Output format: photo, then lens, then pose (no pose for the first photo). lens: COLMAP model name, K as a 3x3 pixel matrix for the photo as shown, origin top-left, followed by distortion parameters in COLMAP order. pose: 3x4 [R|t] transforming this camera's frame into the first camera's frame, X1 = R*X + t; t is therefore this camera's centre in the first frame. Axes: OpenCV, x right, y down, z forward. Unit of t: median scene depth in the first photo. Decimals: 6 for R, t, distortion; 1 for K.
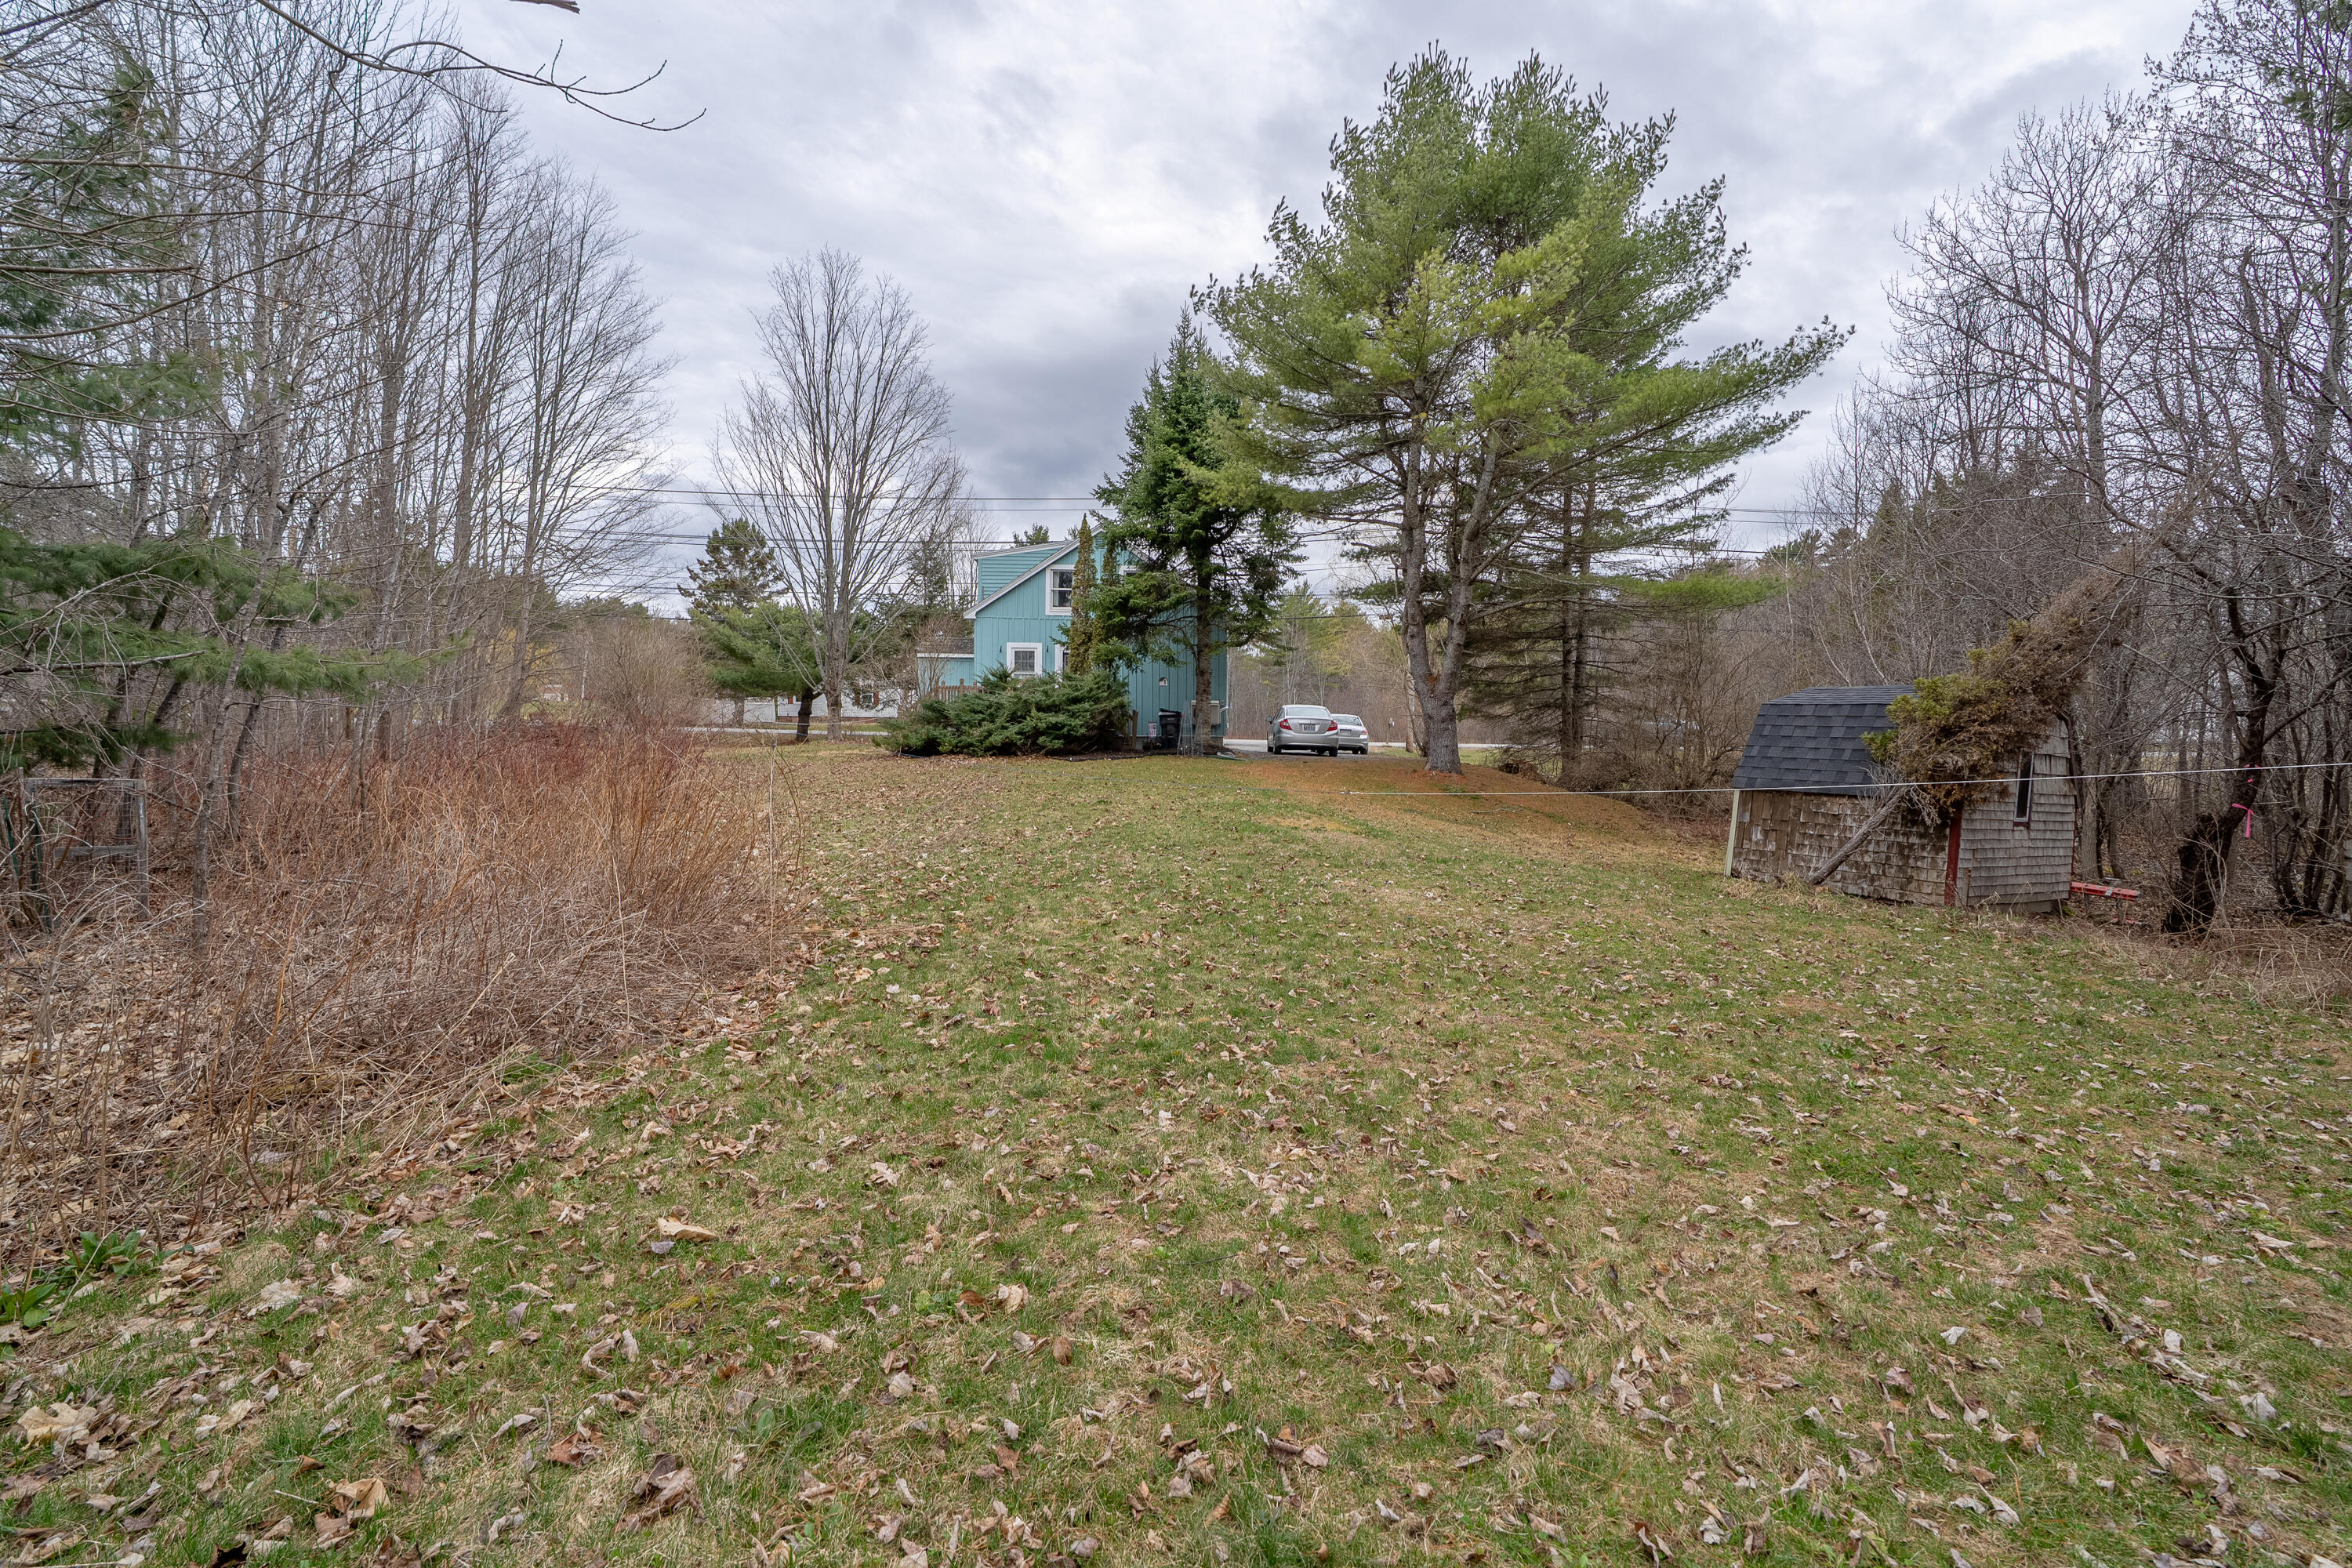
lens RADIAL K [[1054.5, 0, 1176.0], [0, 1054.5, 784.0], [0, 0, 1]] dist [-0.001205, -0.000347]
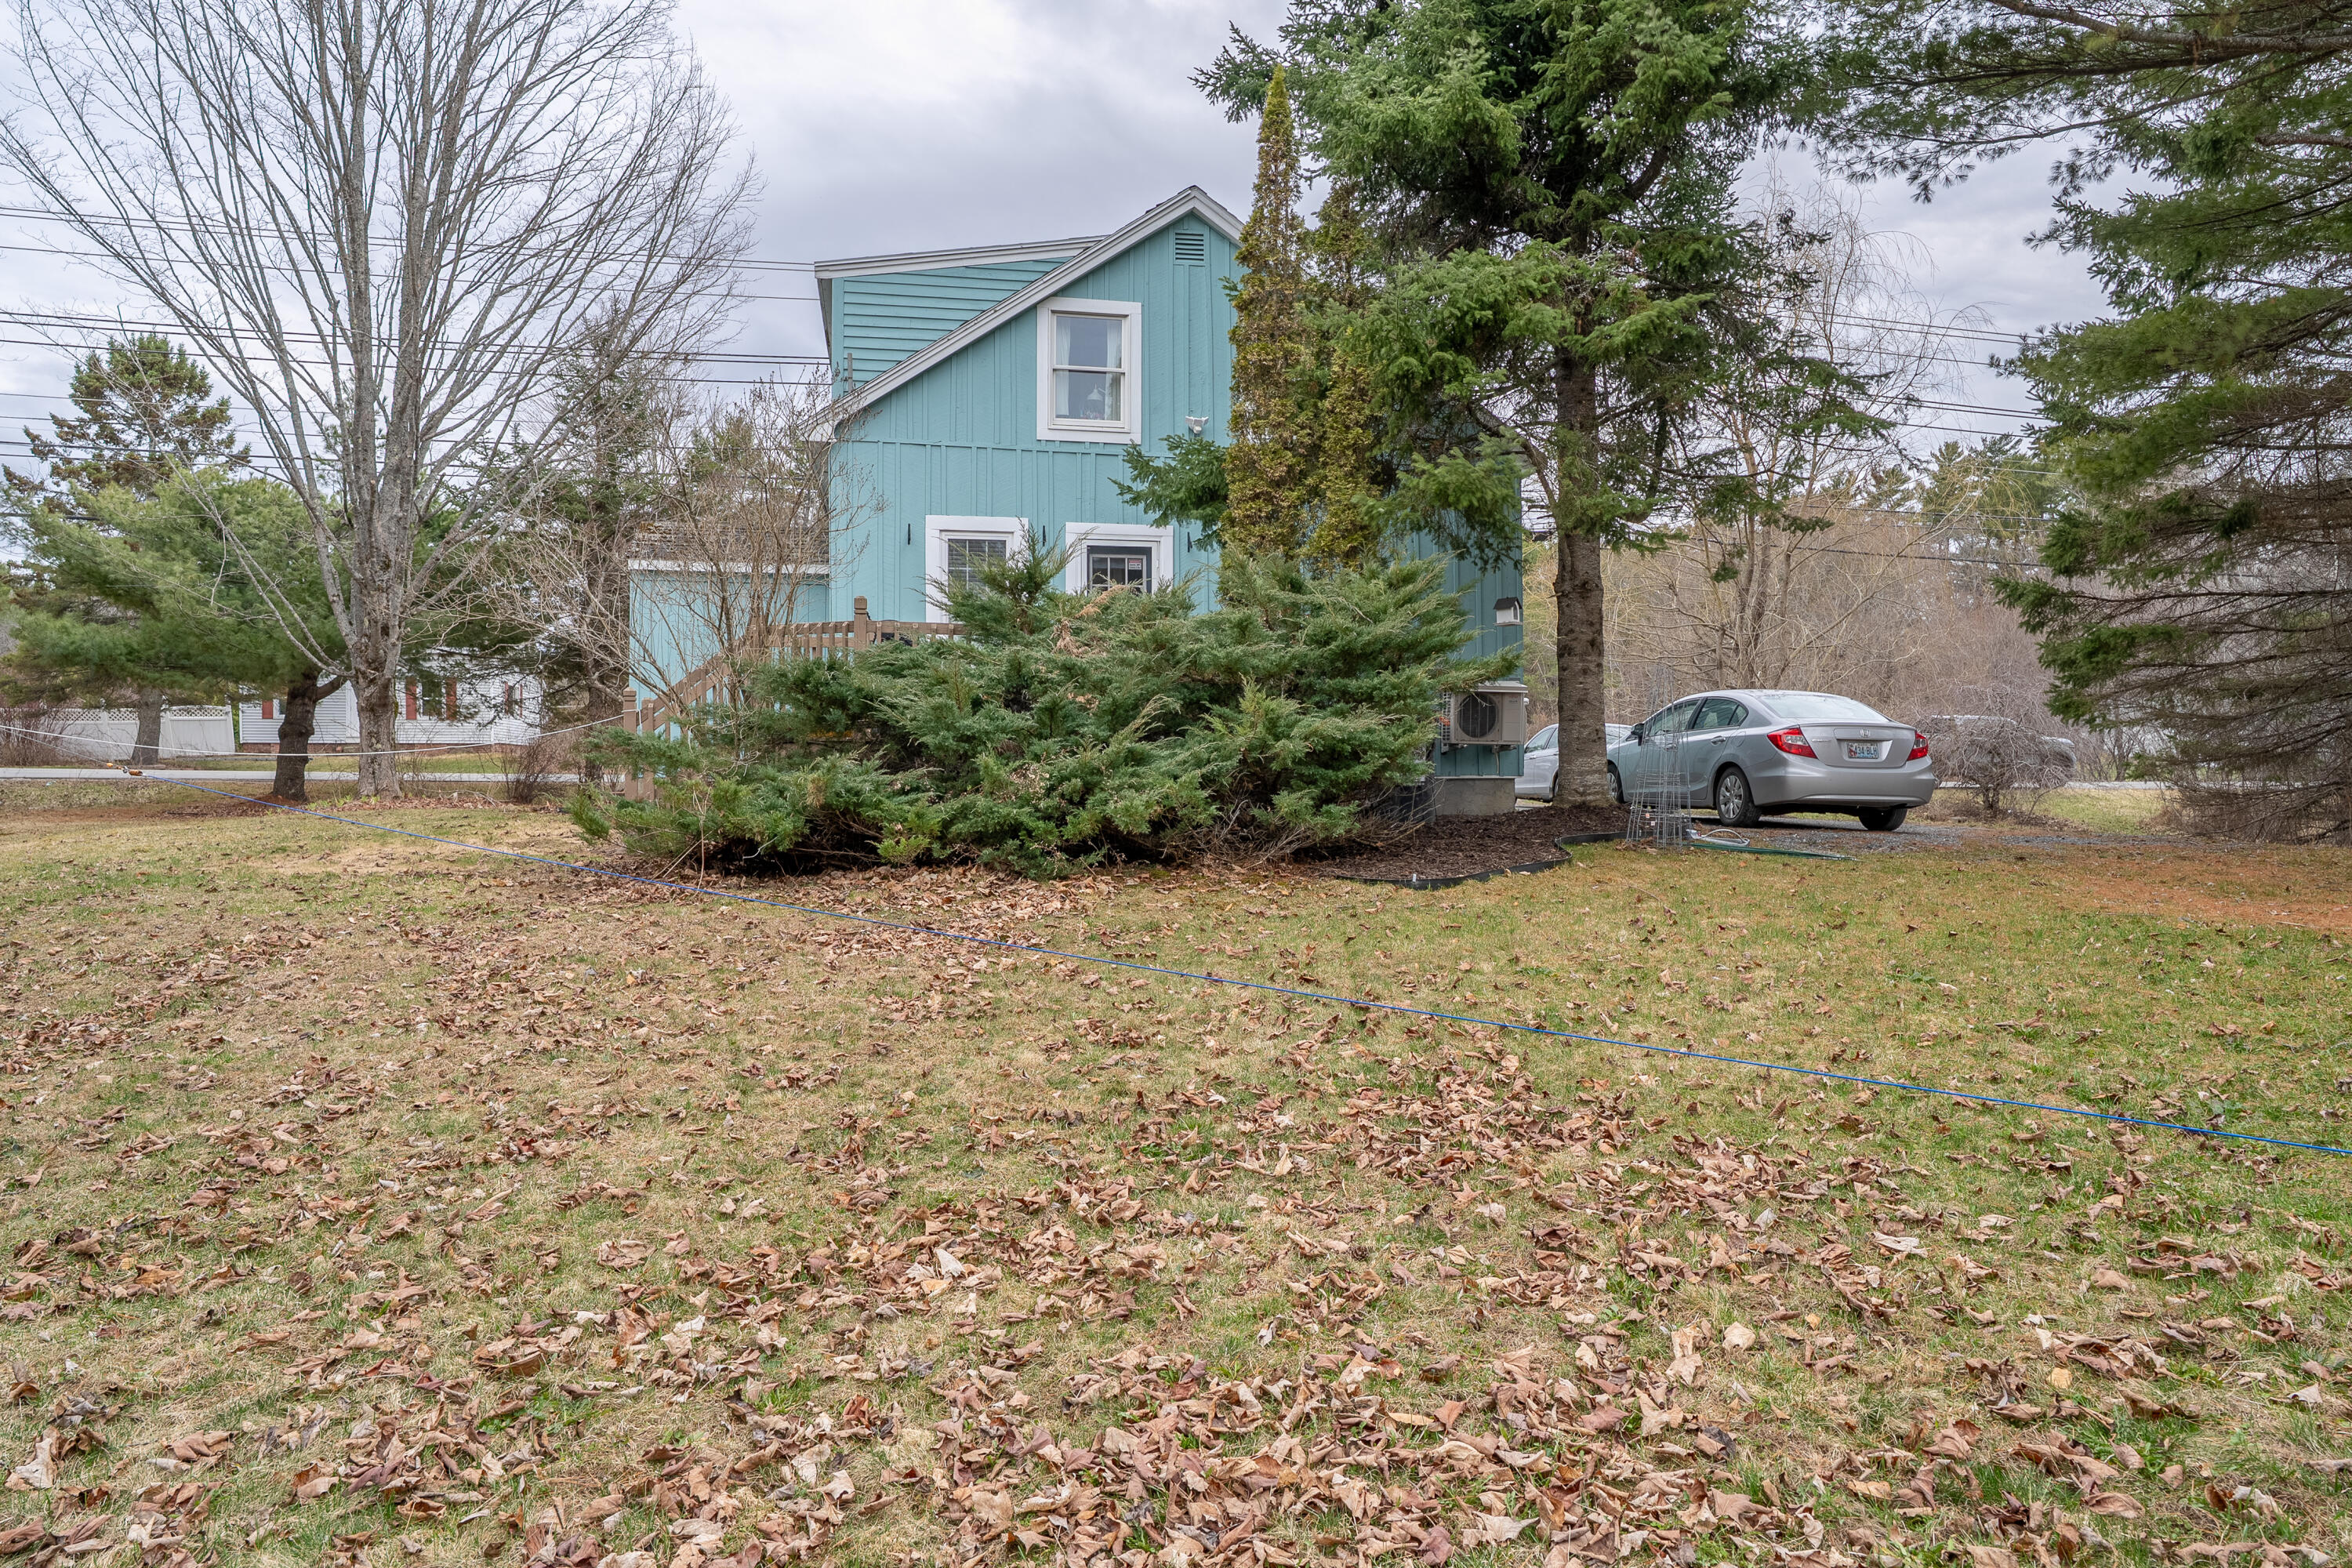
lens RADIAL K [[1562.3, 0, 1176.0], [0, 1562.3, 784.0], [0, 0, 1]] dist [0.000125, 0.001261]
pose [[0.984963, -0.017098, 0.171917, -0.131214], [0.023105, 0.999188, -0.033003, -0.020920], [-0.171213, 0.036479, 0.984558, 0.375222]]
